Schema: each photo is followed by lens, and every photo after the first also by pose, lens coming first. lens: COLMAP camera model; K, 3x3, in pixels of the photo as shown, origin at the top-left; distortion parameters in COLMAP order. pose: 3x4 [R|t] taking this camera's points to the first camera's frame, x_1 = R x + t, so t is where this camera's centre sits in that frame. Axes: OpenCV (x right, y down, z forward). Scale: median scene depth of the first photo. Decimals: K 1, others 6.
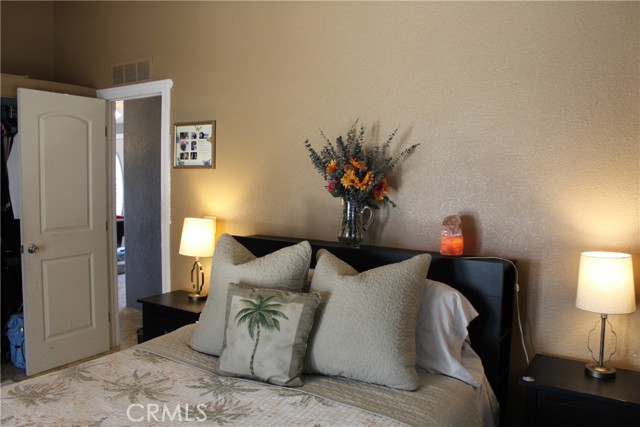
lens RADIAL K [[529.9, 0, 320.2], [0, 529.9, 213.0], [0, 0, 1]] dist [-0.143110, 0.087651]
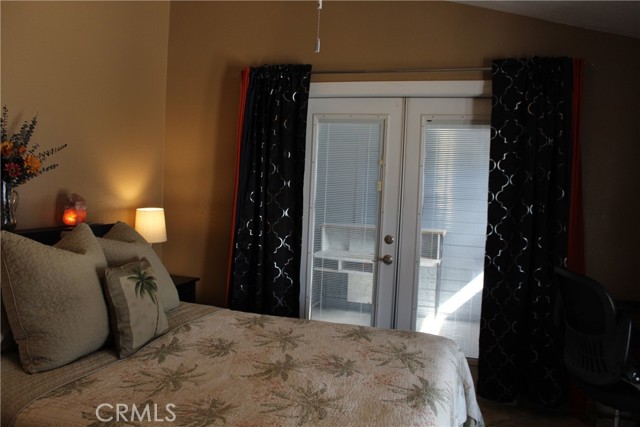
lens RADIAL K [[529.9, 0, 320.6], [0, 529.9, 212.7], [0, 0, 1]] dist [-0.143110, 0.087651]
pose [[-0.241898, -0.088954, 0.966216, -1.306679], [0.033885, 0.994407, 0.100032, -0.062130], [-0.969710, 0.056938, -0.237531, 0.903519]]
